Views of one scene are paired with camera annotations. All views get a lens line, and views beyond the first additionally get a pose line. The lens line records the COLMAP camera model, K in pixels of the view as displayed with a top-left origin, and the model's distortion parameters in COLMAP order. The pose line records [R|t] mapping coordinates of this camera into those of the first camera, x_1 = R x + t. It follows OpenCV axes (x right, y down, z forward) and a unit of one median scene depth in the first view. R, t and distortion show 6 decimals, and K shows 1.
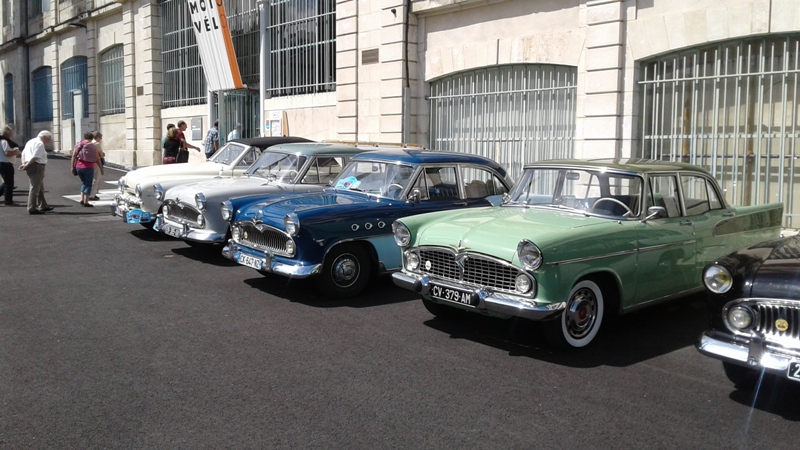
lens RADIAL K [[750.6, 0, 400.0], [0, 750.6, 225.0], [0, 0, 1]] dist [0.081627, -0.200377]
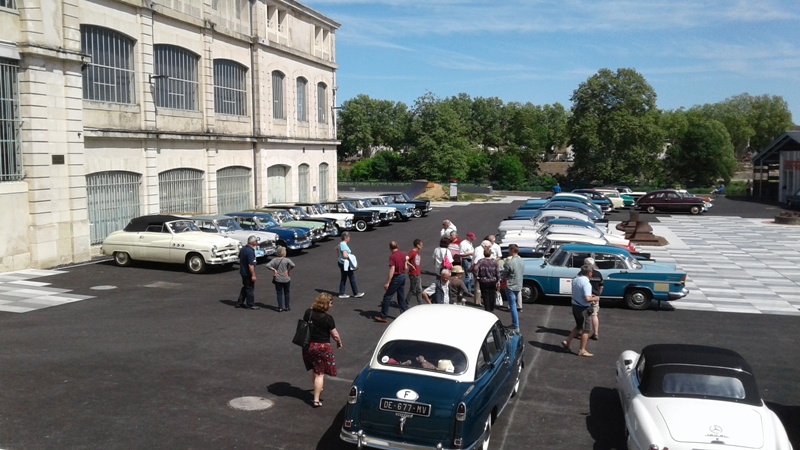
lens RADIAL K [[750.6, 0, 400.0], [0, 750.6, 225.0], [0, 0, 1]] dist [0.081627, -0.200377]
pose [[-0.581976, -0.084972, 0.808754, -1.664844], [0.073251, 0.985005, 0.156201, -0.284463], [-0.809900, 0.150147, -0.567025, 1.342153]]
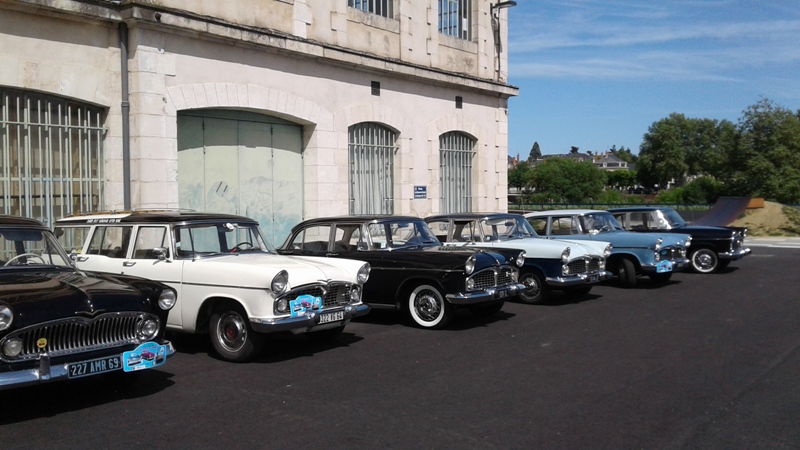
lens RADIAL K [[744.6, 0, 400.0], [0, 744.6, 225.0], [0, 0, 1]] dist [0.077842, -0.180785]
pose [[-0.204704, -0.042171, 0.977915, -0.223703], [0.106672, 0.992160, 0.065115, -0.023087], [-0.972994, 0.117645, -0.198601, 0.209828]]
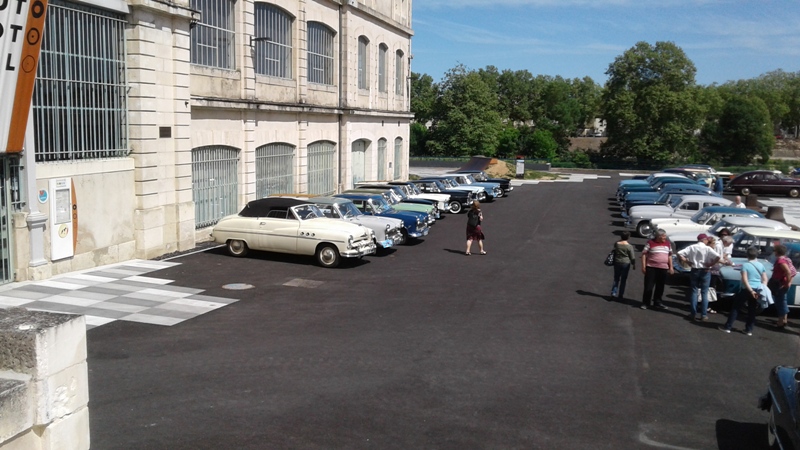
lens RADIAL K [[744.6, 0, 400.0], [0, 744.6, 225.0], [0, 0, 1]] dist [0.077842, -0.180785]
pose [[-0.568041, -0.122935, 0.813767, -1.339136], [0.061987, 0.979581, 0.191253, -0.292760], [-0.820662, 0.159083, -0.548822, 1.420709]]
